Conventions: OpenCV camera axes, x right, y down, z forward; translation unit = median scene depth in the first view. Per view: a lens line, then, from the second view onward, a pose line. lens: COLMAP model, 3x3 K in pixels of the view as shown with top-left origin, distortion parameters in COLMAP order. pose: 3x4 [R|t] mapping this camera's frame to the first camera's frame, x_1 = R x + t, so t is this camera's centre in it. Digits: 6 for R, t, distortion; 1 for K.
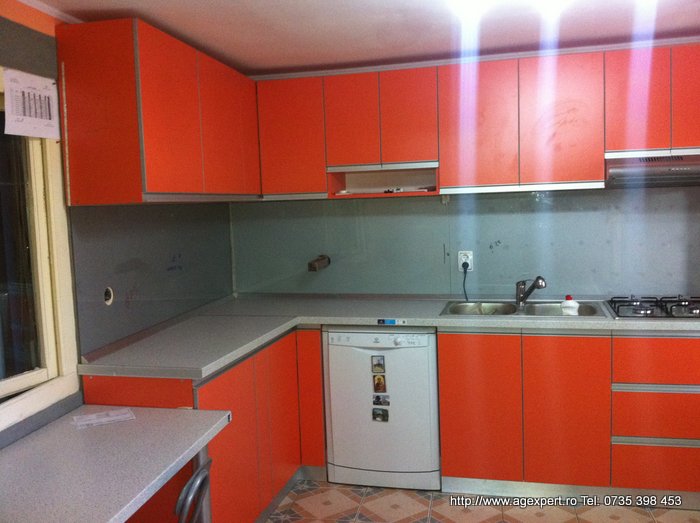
lens RADIAL K [[673.8, 0, 350.0], [0, 673.8, 261.5], [0, 0, 1]] dist [0.105925, -0.339888]
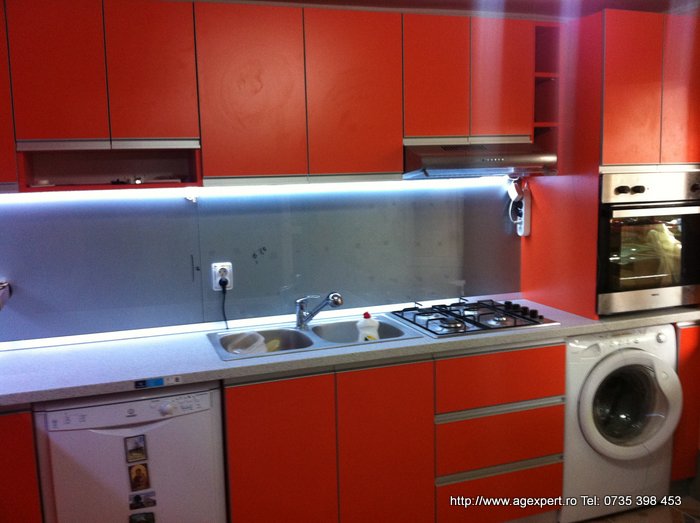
lens RADIAL K [[673.8, 0, 350.0], [0, 673.8, 261.5], [0, 0, 1]] dist [0.105925, -0.339888]
pose [[0.824823, -0.061002, 0.562090, -0.145257], [0.048602, 0.998133, 0.037004, -0.042231], [-0.563298, -0.003203, 0.826248, 0.342598]]
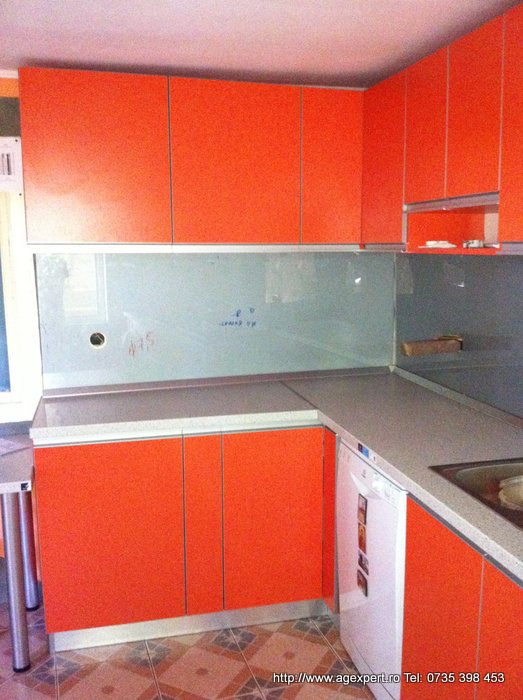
lens RADIAL K [[673.8, 0, 260.8], [0, 673.8, 349.5], [0, 0, 1]] dist [0.105925, -0.339888]
pose [[0.467911, 0.169973, -0.867277, 0.545223], [-0.091071, 0.985380, 0.143986, -0.088781], [0.879071, 0.011612, 0.476550, 0.593450]]
